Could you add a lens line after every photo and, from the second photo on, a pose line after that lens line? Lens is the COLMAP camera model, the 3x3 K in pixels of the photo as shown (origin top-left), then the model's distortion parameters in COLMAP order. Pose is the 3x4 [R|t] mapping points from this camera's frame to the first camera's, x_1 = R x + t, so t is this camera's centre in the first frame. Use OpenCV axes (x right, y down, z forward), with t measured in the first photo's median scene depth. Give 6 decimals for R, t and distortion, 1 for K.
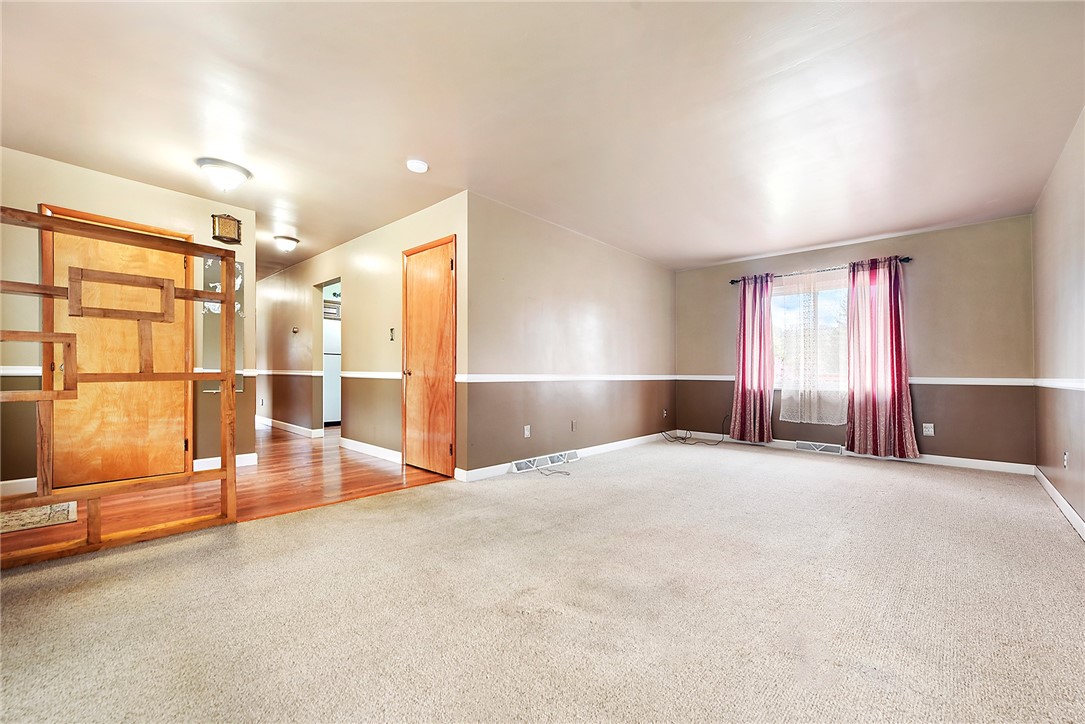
lens RADIAL K [[441.3, 0, 544.2], [0, 441.3, 369.4], [0, 0, 1]] dist [0.002793, -0.000566]
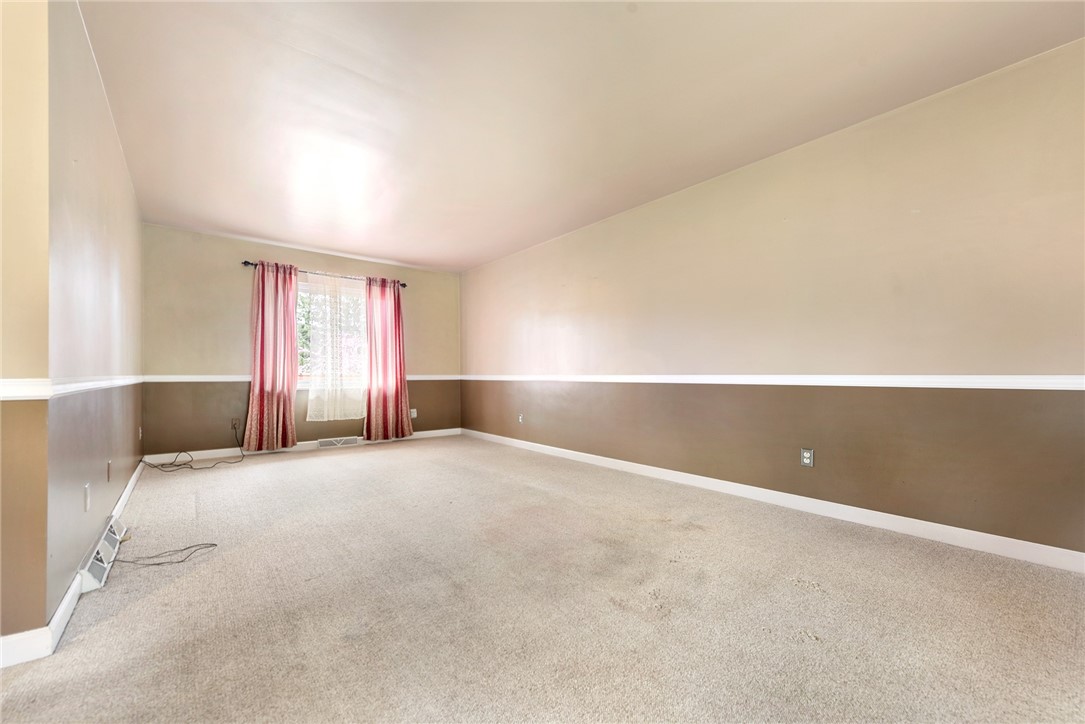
lens RADIAL K [[441.3, 0, 538.9], [0, 441.3, 364.6], [0, 0, 1]] dist [0.002793, -0.000566]
pose [[0.134087, 0.016299, 0.990836, -0.387808], [-0.008835, 0.999845, -0.015252, 0.001864], [-0.990930, -0.006709, 0.134210, 0.399406]]
